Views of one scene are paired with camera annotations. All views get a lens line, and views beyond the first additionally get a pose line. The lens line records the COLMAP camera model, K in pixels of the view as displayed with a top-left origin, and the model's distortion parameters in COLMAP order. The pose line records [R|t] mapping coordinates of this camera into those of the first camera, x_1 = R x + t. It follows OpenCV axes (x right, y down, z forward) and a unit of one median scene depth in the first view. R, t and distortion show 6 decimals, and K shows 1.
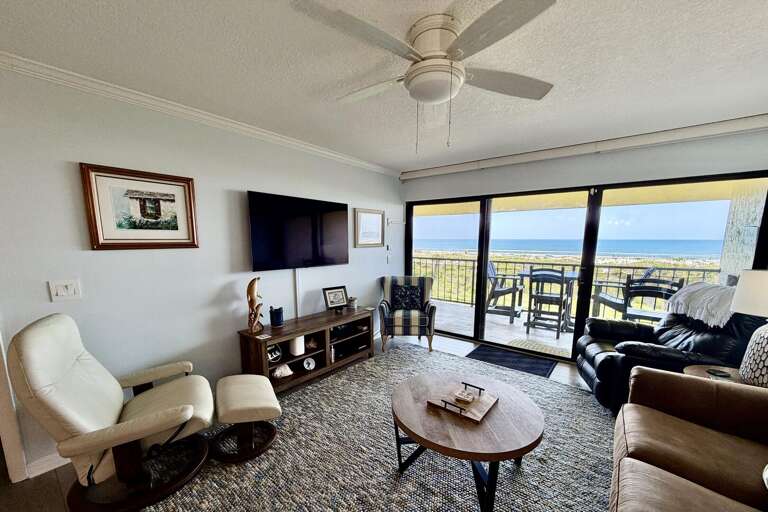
lens RADIAL K [[304.4, 0, 372.9], [0, 304.4, 287.4], [0, 0, 1]] dist [-0.000490, -0.000361]
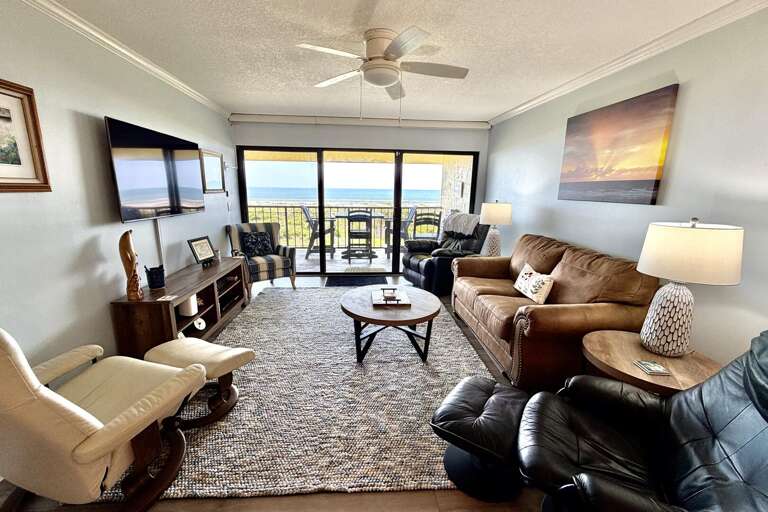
lens RADIAL K [[304.4, 0, 387.0], [0, 304.4, 252.9], [0, 0, 1]] dist [-0.000490, -0.000361]
pose [[0.728970, -0.131341, 0.671827, -0.333457], [0.093261, 0.991325, 0.092609, 0.011655], [-0.678163, -0.004854, 0.734896, -0.026690]]
